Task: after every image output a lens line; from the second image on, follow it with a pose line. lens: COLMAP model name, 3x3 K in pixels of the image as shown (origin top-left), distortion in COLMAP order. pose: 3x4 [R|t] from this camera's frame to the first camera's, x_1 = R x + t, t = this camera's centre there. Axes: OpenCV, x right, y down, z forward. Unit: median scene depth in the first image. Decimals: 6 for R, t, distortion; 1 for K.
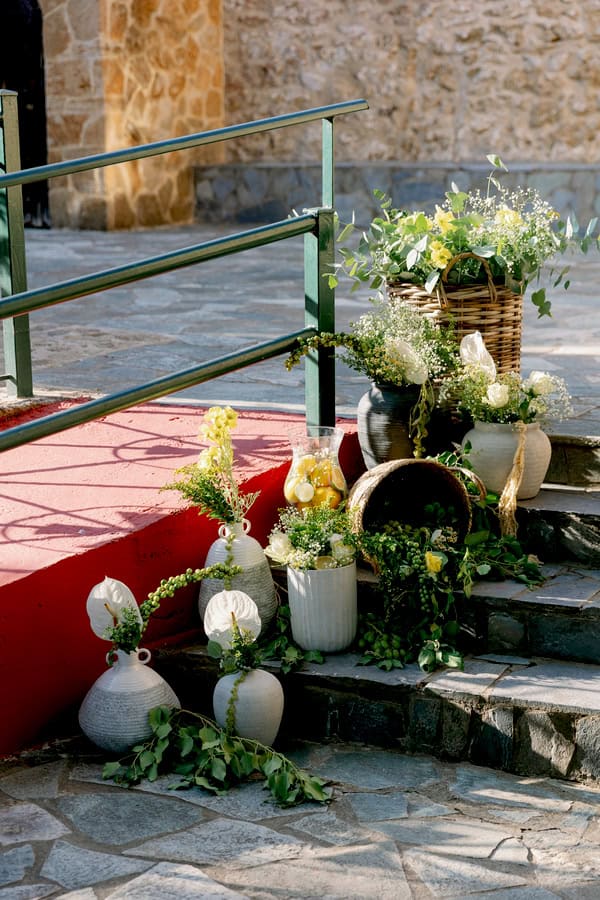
lens RADIAL K [[1766.6, 0, 300.9], [0, 1766.6, 466.5], [0, 0, 1]] dist [0.014360, -0.131627]
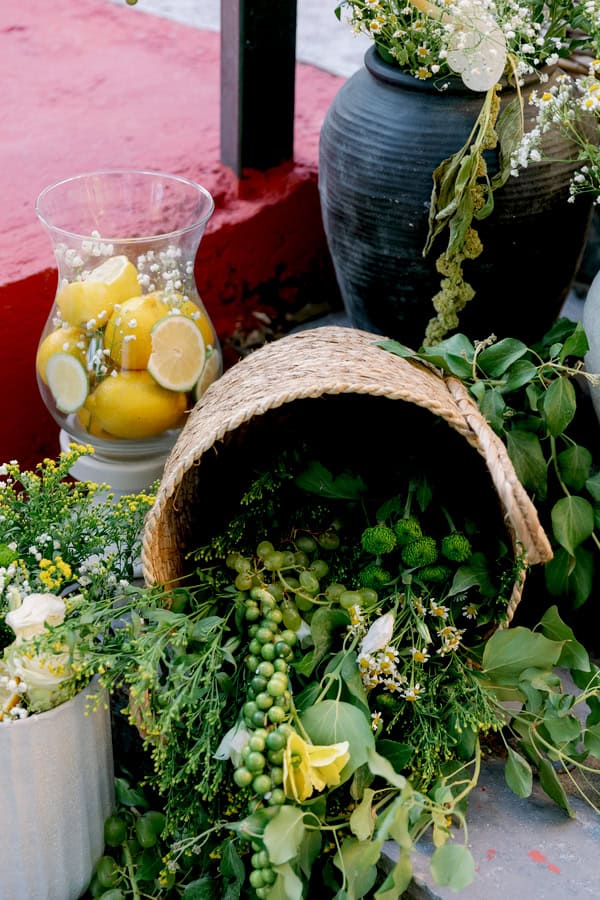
lens RADIAL K [[1766.6, 0, 300.9], [0, 1766.6, 466.5], [0, 0, 1]] dist [0.014360, -0.131627]
pose [[0.950866, 0.185755, -0.247686, 0.123771], [-0.094039, 0.935502, 0.340576, -0.084774], [0.294975, -0.300550, 0.907006, 0.668145]]
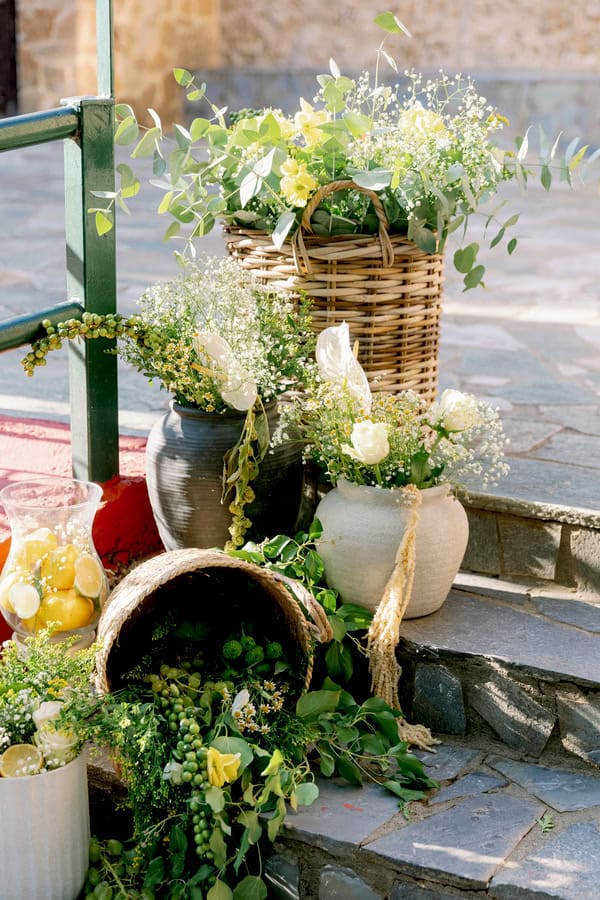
lens RADIAL K [[1542.8, 0, 299.1], [0, 1542.8, 459.6], [0, 0, 1]] dist [0.001350, 0.066529]
pose [[0.999024, 0.032064, -0.030365, 0.098369], [-0.029847, 0.997041, 0.070846, -0.064968], [0.032546, -0.069871, 0.997025, 0.485439]]
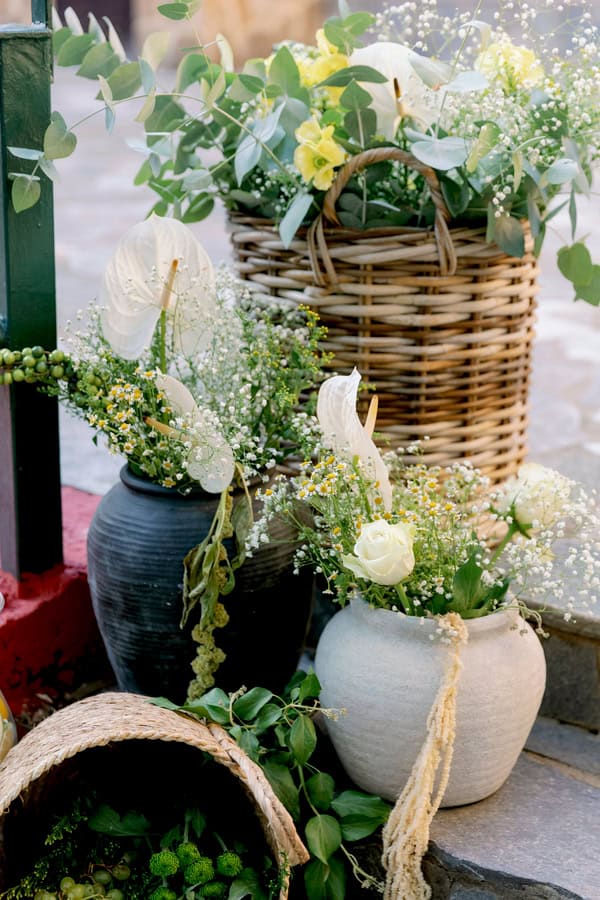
lens RADIAL K [[1705.1, 0, 300.0], [0, 1705.1, 450.0], [0, 0, 1]] dist [-0.017548, -0.132511]
pose [[0.989164, 0.058929, -0.134469, 0.132370], [-0.047424, 0.995060, 0.087217, -0.086495], [0.138944, -0.079895, 0.987072, 0.614133]]
